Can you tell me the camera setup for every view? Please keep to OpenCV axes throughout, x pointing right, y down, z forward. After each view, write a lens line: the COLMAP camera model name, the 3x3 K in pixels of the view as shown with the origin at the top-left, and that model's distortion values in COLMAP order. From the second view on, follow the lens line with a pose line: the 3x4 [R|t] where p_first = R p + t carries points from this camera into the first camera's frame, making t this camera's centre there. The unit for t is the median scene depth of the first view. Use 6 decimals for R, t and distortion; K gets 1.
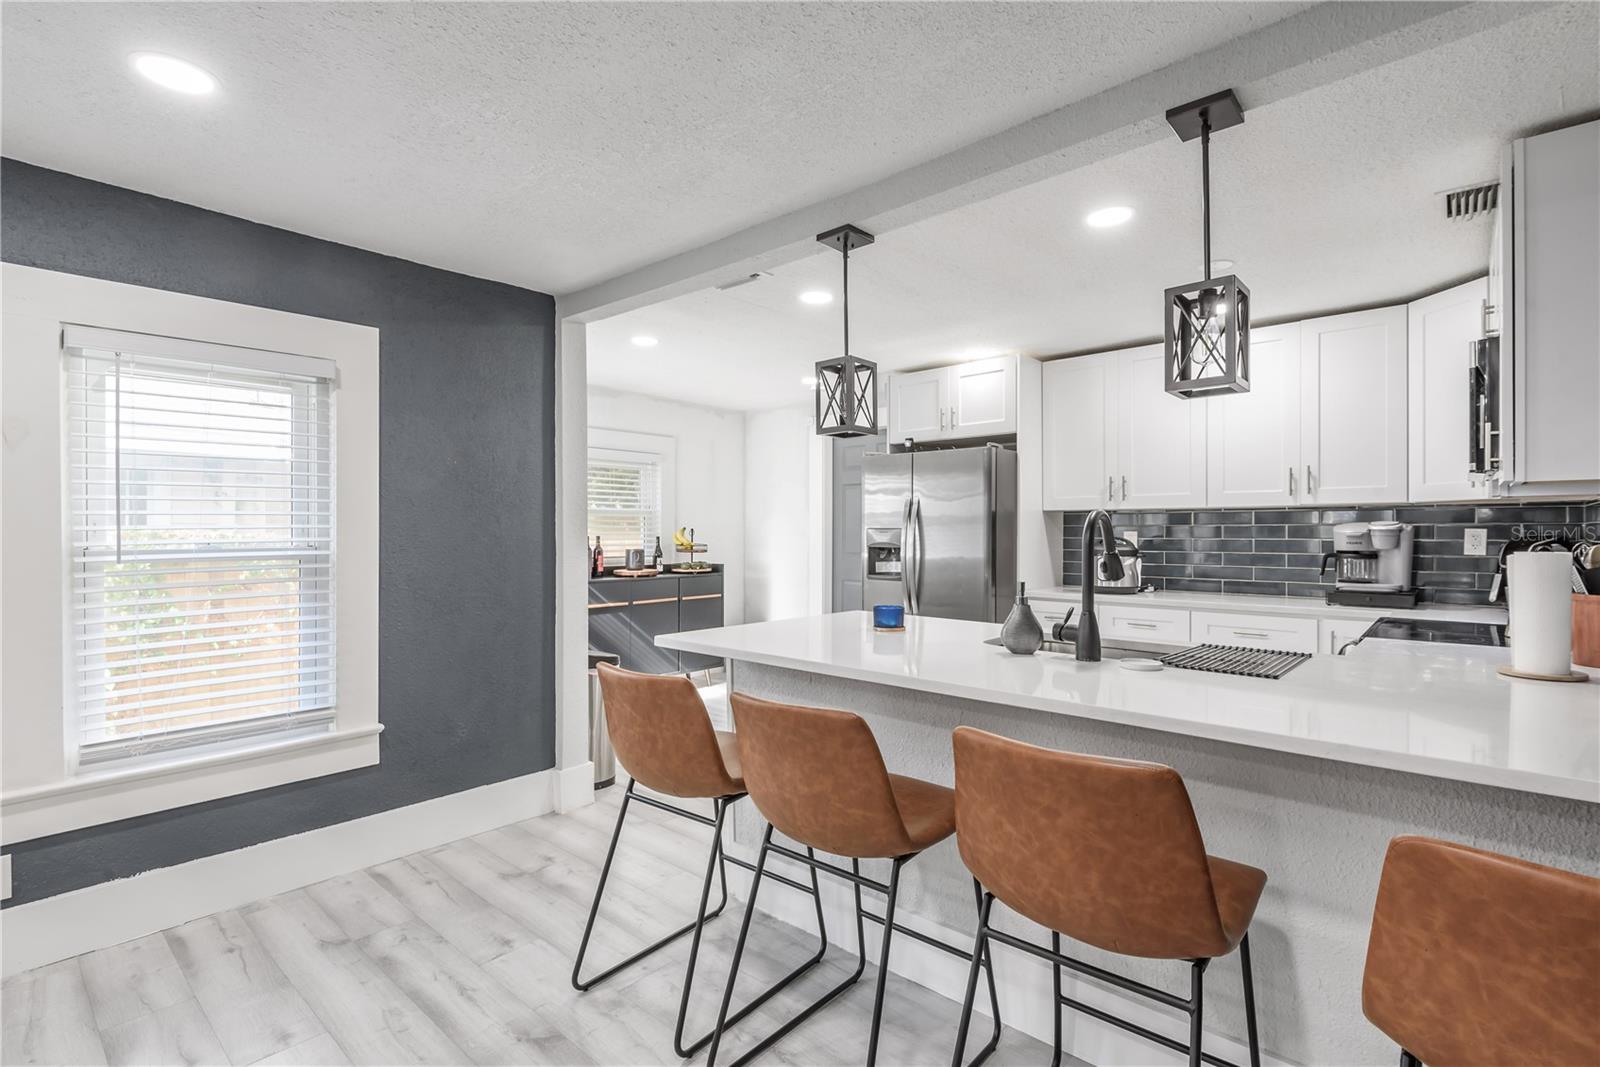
lens RADIAL K [[774.1, 0, 797.4], [0, 774.1, 542.2], [0, 0, 1]] dist [0.036726, 0.000266]
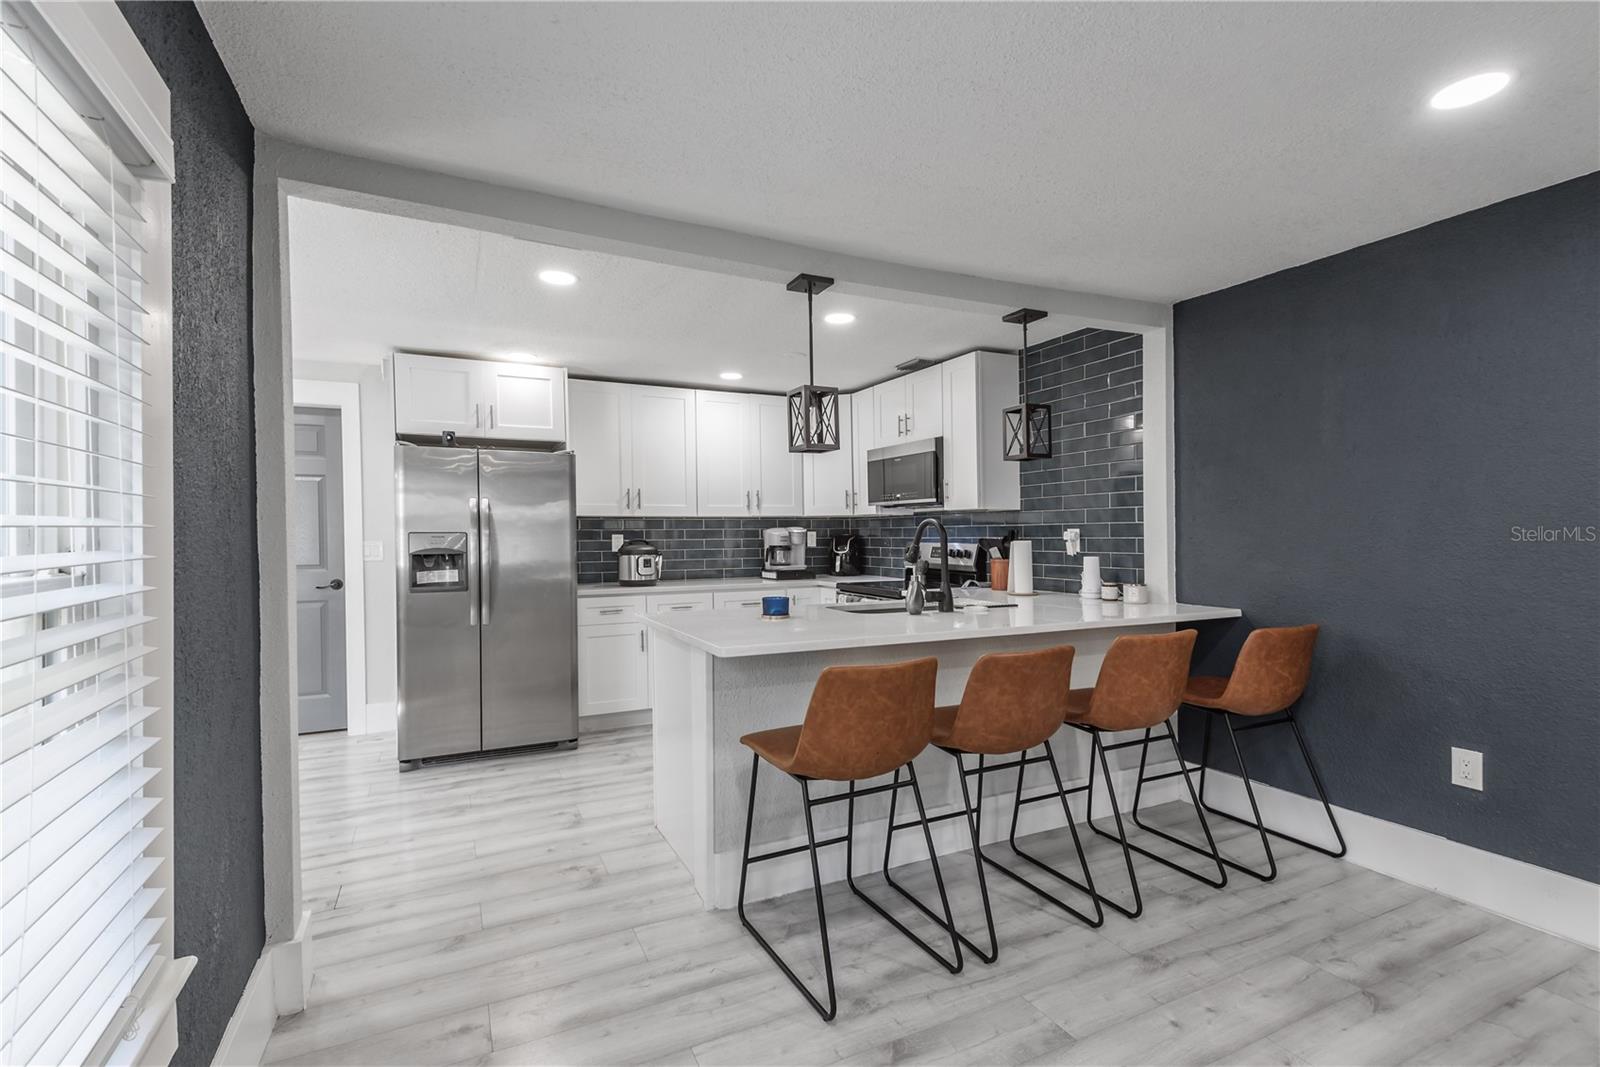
lens RADIAL K [[726.3, 0, 800.0], [0, 726.3, 552.4], [0, 0, 1]] dist [0.028272, -0.012831]
pose [[0.389323, -0.025796, 0.920740, -0.496750], [0.021985, 0.999583, 0.018709, -0.001847], [-0.920839, 0.012959, 0.389728, 0.310570]]
